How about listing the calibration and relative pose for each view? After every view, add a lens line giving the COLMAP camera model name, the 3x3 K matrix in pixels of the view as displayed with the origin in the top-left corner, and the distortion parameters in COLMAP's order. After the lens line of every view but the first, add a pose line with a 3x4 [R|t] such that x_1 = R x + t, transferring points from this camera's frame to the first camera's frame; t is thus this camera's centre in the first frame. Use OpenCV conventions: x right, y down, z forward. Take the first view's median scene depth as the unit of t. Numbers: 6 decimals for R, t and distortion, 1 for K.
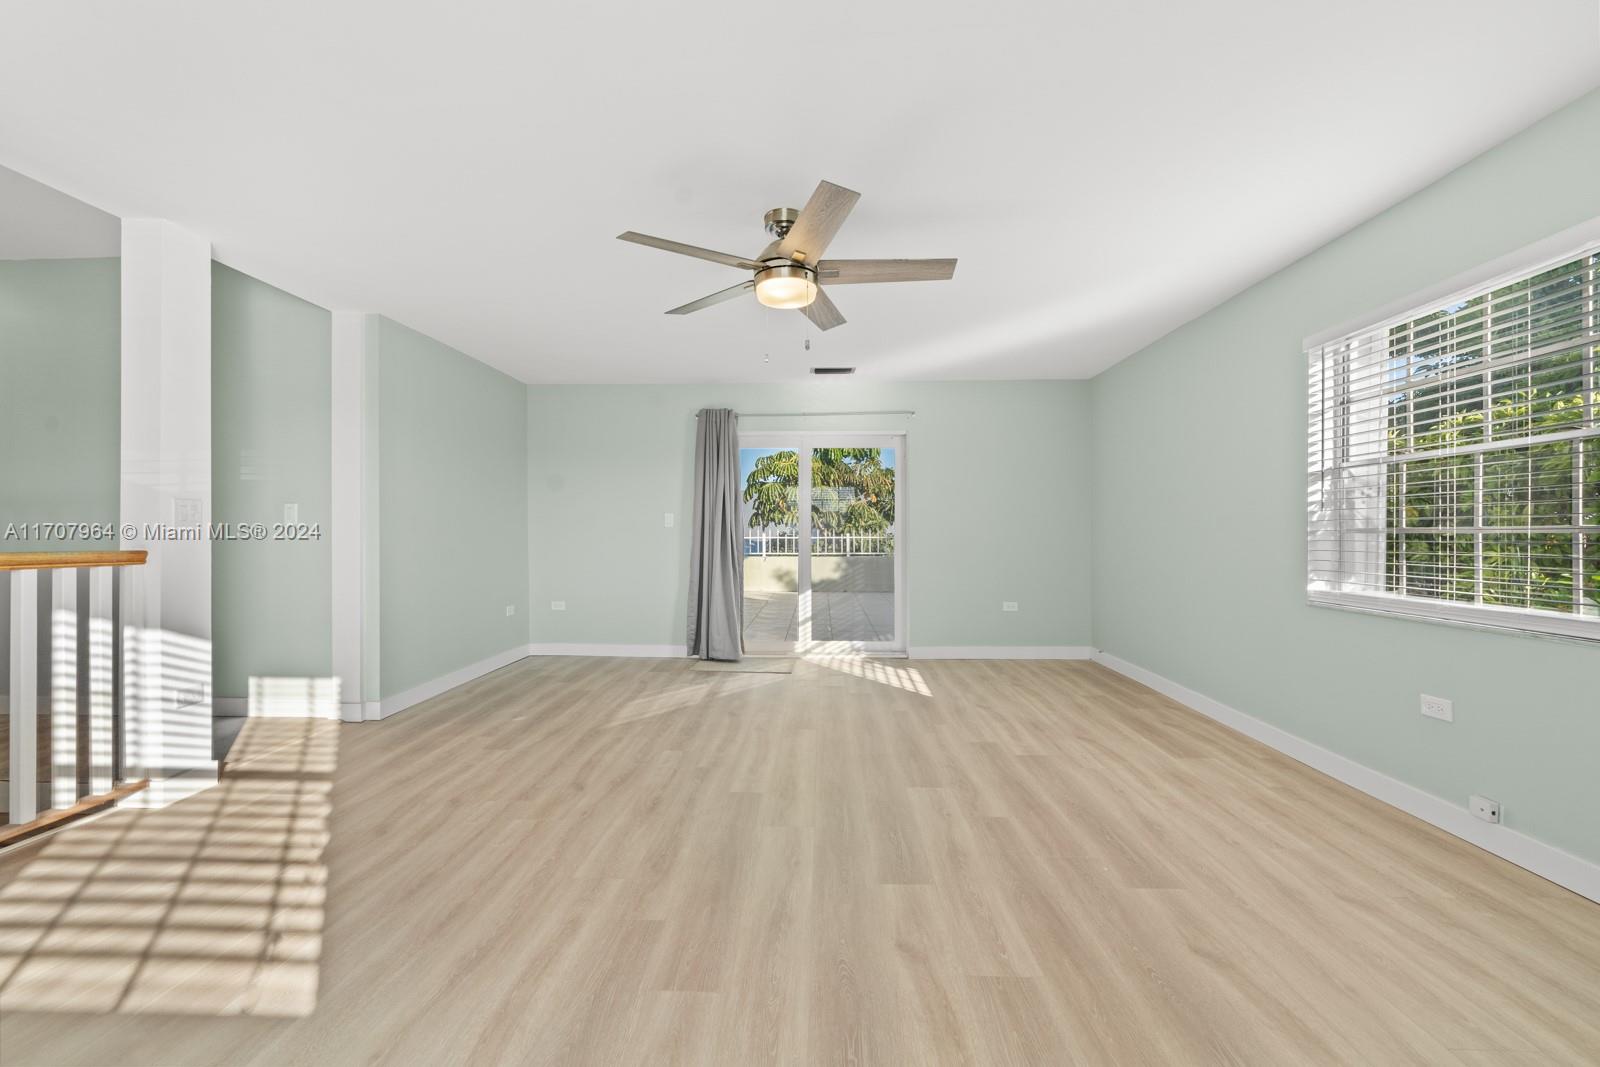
lens RADIAL K [[651.1, 0, 795.1], [0, 651.1, 529.4], [0, 0, 1]] dist [-0.000957, -0.000090]
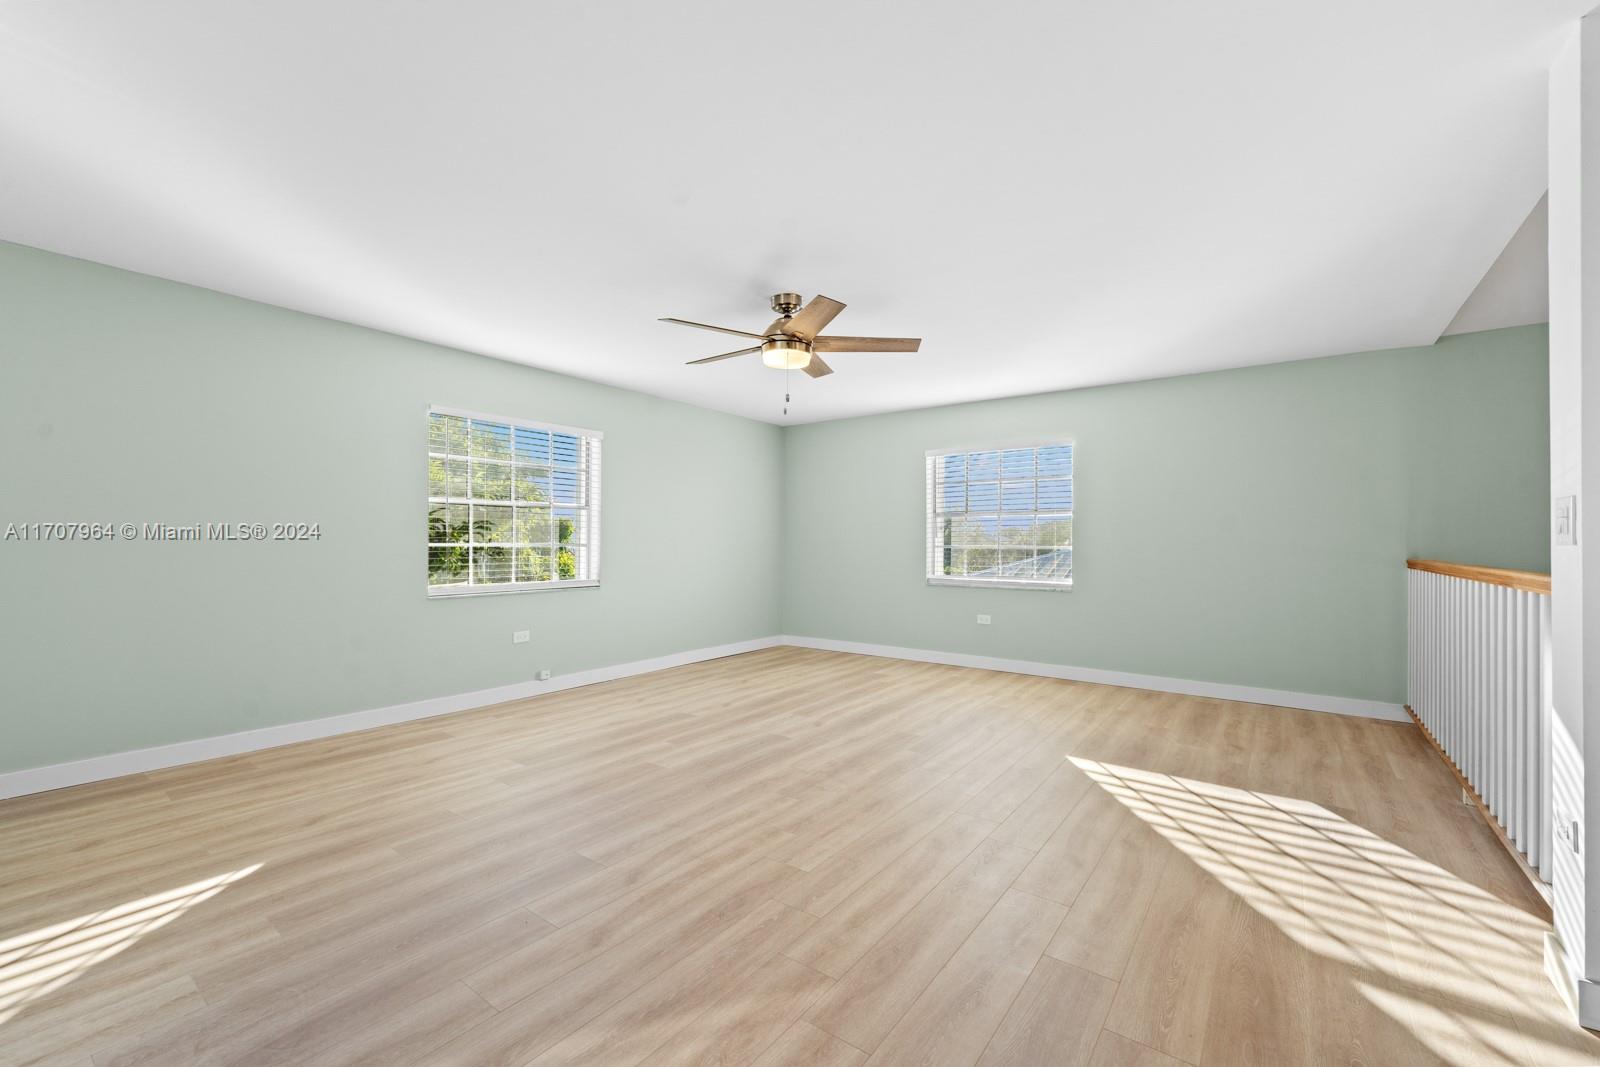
lens RADIAL K [[651.1, 0, 801.1], [0, 651.1, 542.7], [0, 0, 1]] dist [-0.000957, -0.000090]
pose [[-0.831291, 0.002533, 0.555832, -0.662813], [-0.004993, 0.999915, -0.012024, 0.009560], [-0.555815, -0.012771, -0.831208, 1.825242]]
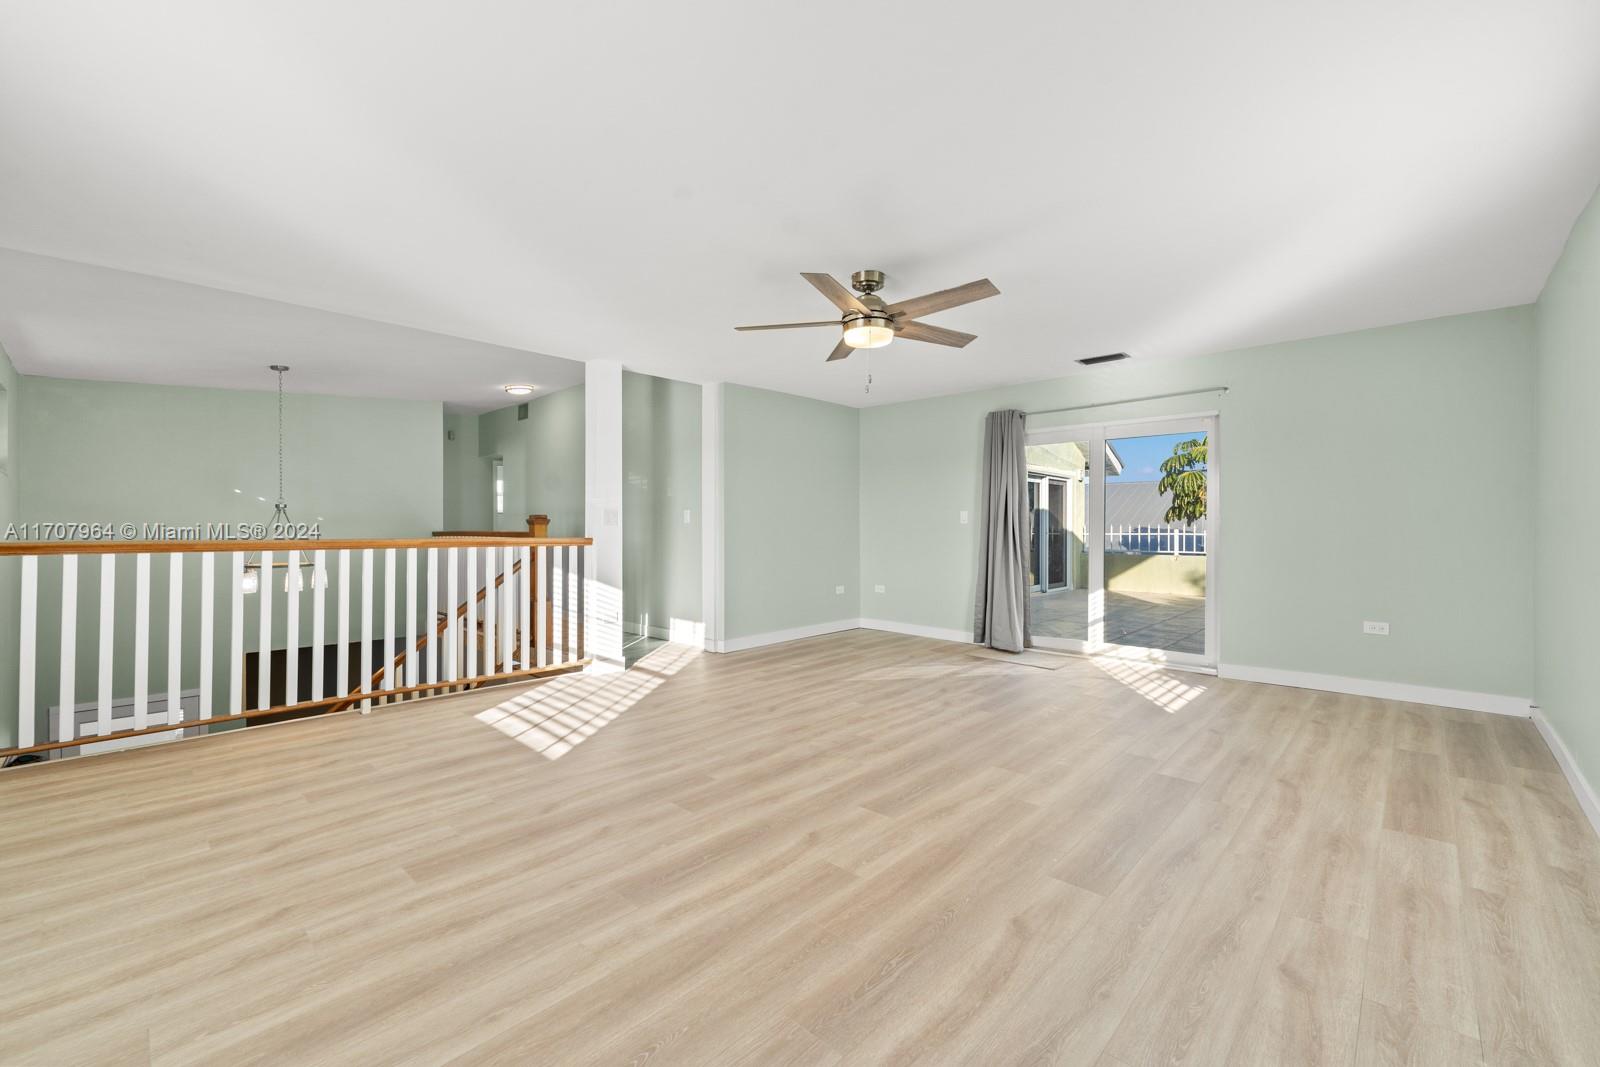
lens RADIAL K [[651.1, 0, 789.7], [0, 651.1, 528.5], [0, 0, 1]] dist [-0.000957, -0.000090]
pose [[0.749667, 0.002452, -0.661811, 0.630141], [0.001949, 0.999981, 0.005914, -0.004761], [0.661812, -0.005723, 0.749648, -0.030434]]
